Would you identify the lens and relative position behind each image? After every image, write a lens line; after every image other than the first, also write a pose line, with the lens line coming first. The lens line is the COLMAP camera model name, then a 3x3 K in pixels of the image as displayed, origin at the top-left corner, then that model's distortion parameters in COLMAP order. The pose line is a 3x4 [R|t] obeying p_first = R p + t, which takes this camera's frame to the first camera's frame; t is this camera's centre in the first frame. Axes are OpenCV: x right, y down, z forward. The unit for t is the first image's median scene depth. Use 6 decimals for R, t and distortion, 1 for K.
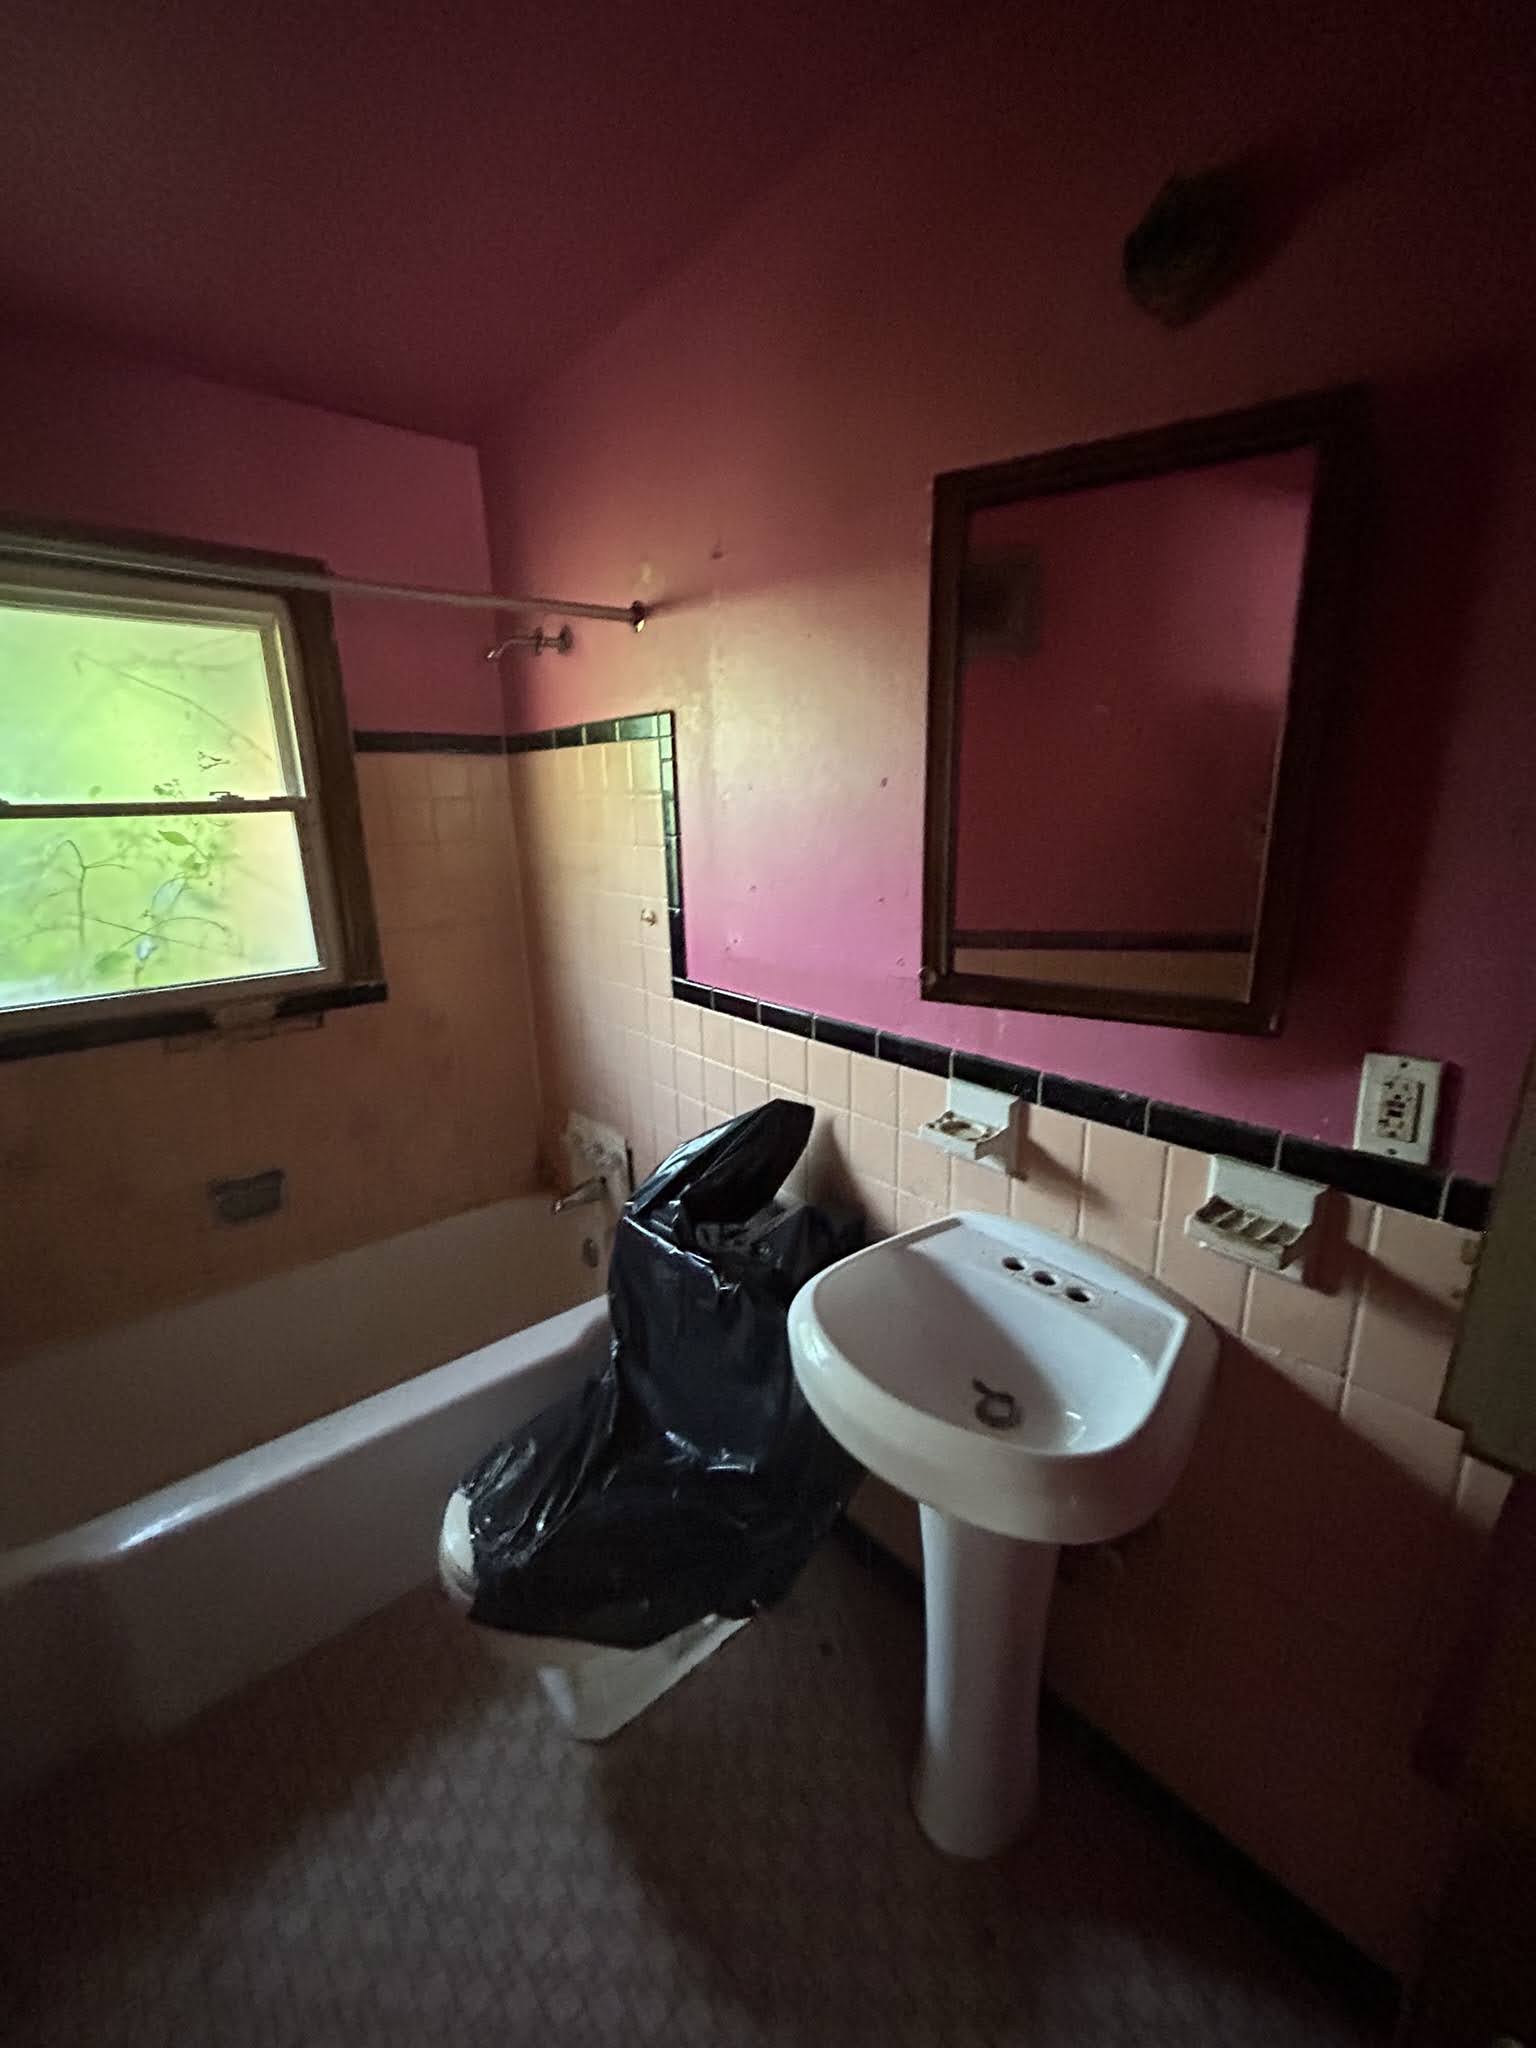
lens RADIAL K [[837.1, 0, 763.9], [0, 837.1, 1020.3], [0, 0, 1]] dist [-0.000165, 0.001095]
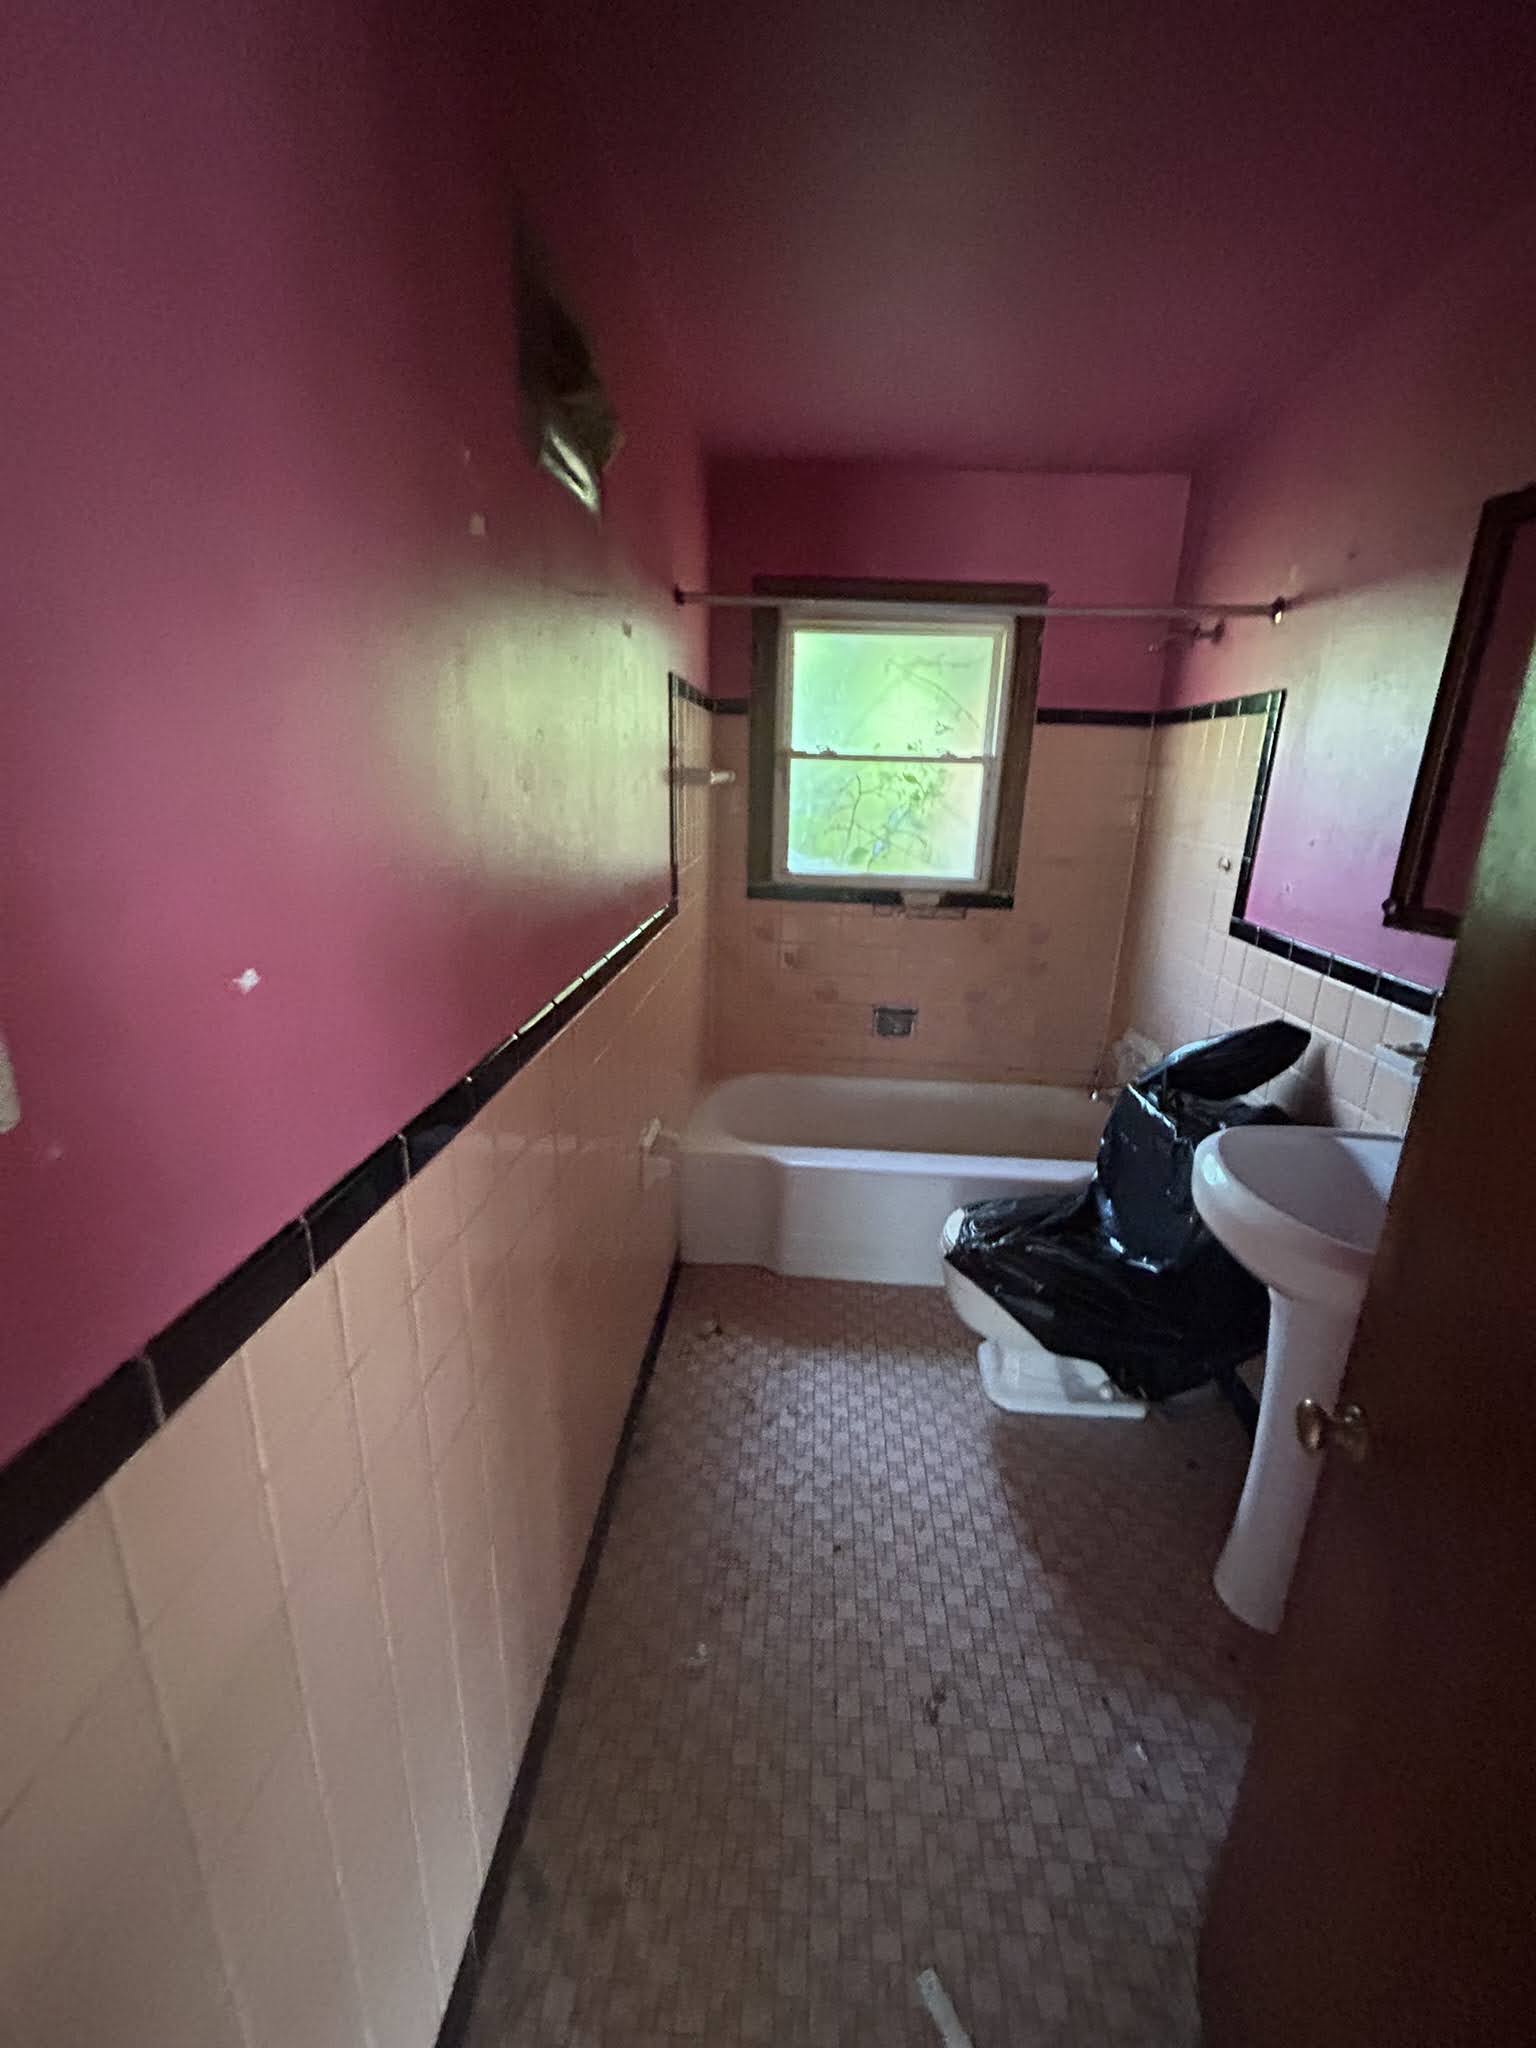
lens RADIAL K [[837.1, 0, 772.9], [0, 837.1, 1021.1], [0, 0, 1]] dist [-0.000165, 0.001095]
pose [[0.724347, 0.240045, -0.646298, 0.218394], [-0.223721, 0.968540, 0.108992, 0.105533], [0.652128, 0.065643, 0.755262, -0.303924]]
